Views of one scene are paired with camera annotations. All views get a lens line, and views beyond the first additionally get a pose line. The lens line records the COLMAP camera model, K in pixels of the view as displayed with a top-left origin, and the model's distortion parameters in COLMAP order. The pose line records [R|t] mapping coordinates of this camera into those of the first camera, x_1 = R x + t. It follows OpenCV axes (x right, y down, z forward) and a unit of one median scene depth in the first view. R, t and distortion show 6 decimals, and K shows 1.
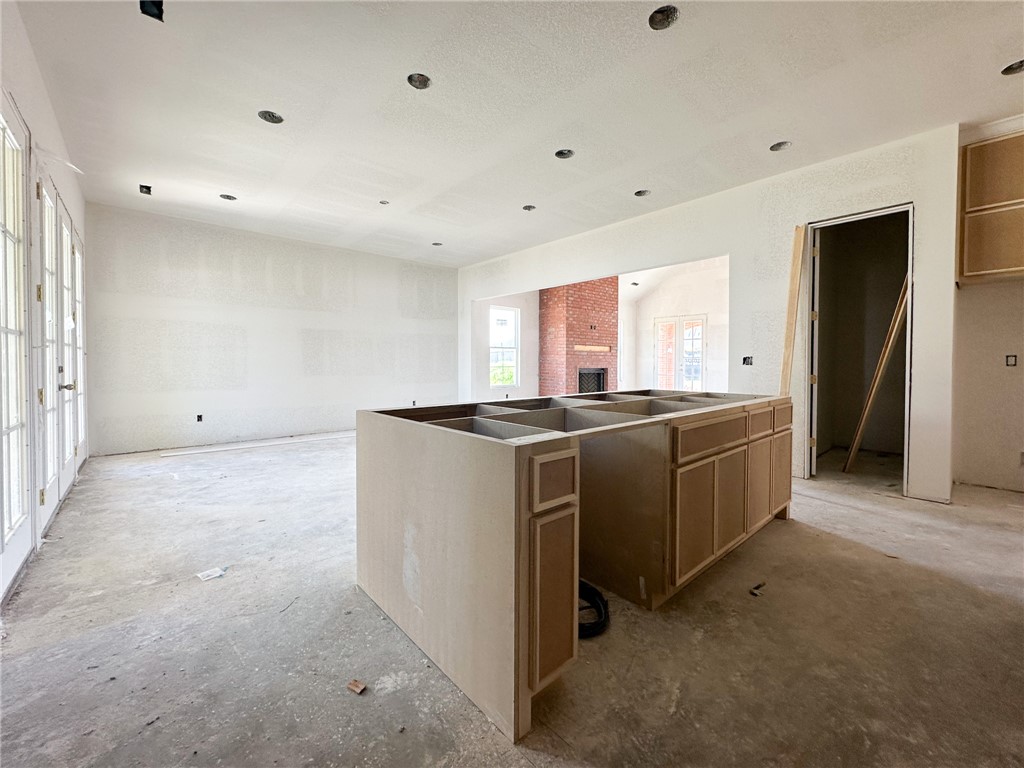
lens RADIAL K [[415.6, 0, 505.3], [0, 415.6, 370.2], [0, 0, 1]] dist [-0.003043, 0.000515]
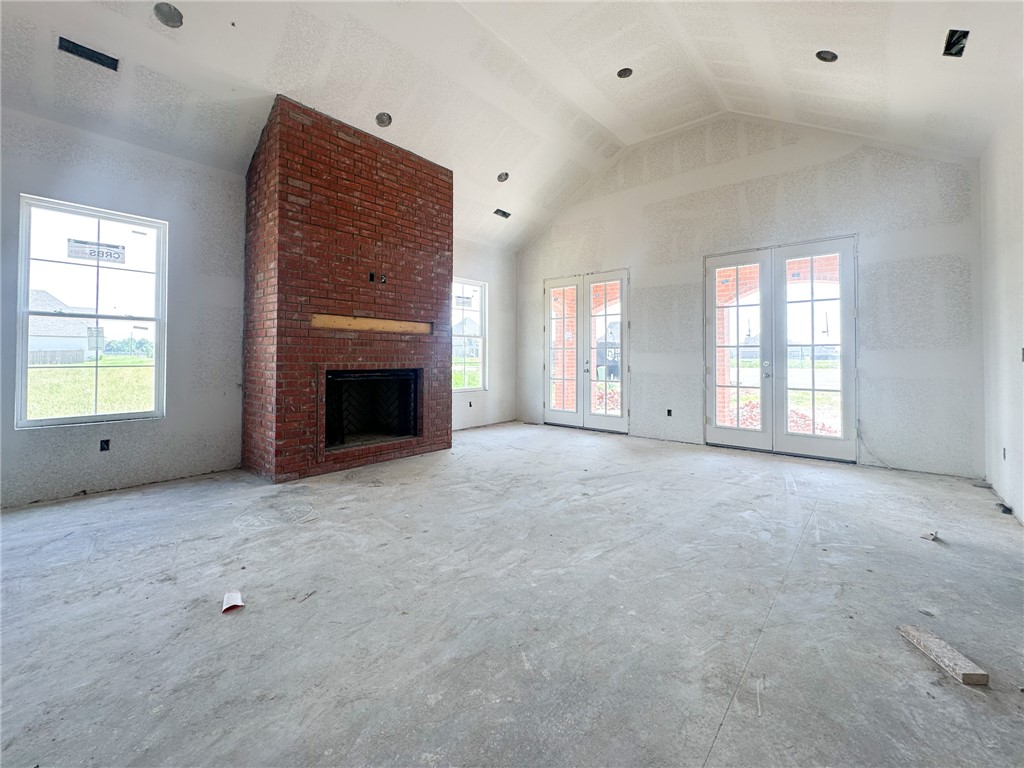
lens RADIAL K [[440.6, 0, 512.9], [0, 440.6, 349.0], [0, 0, 1]] dist [0.004002, 0.000615]
pose [[0.988901, 0.001227, 0.148571, 0.280160], [0.004647, 0.999221, -0.039182, -0.007206], [-0.148504, 0.039438, 0.988125, 0.504087]]
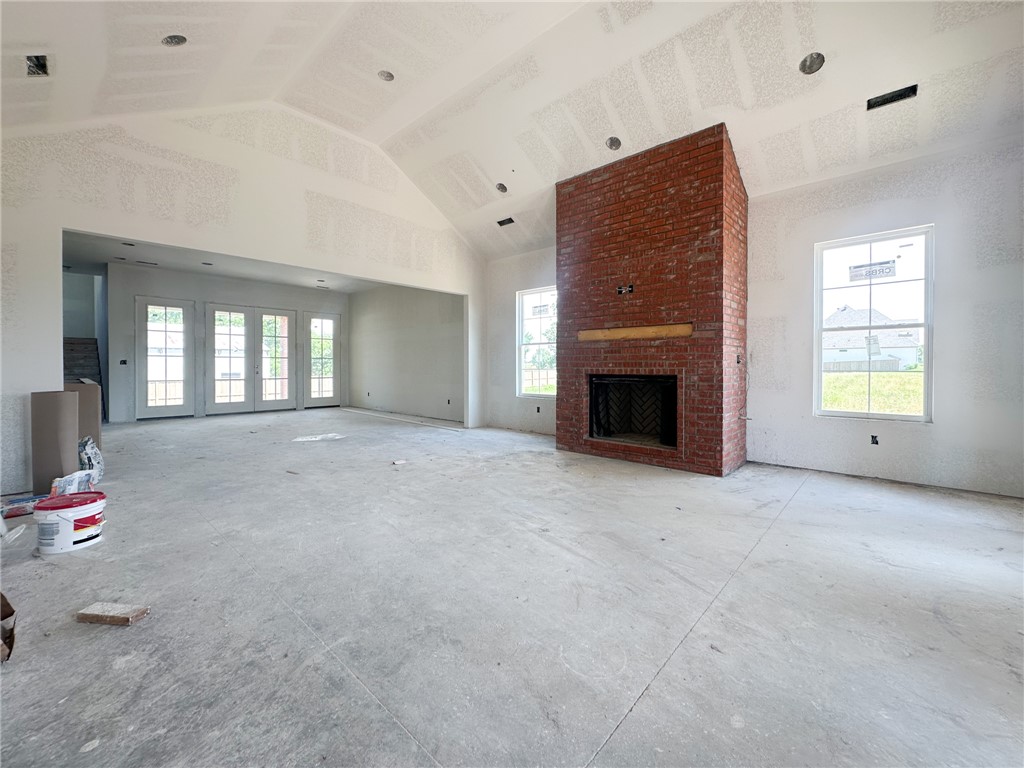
lens RADIAL K [[415.6, 0, 505.3], [0, 415.6, 370.2], [0, 0, 1]] dist [-0.003043, 0.000515]
pose [[0.088446, 0.004911, -0.996069, 0.672102], [-0.021504, 0.999764, 0.003020, -0.008072], [0.995849, 0.021153, 0.088531, 0.811985]]
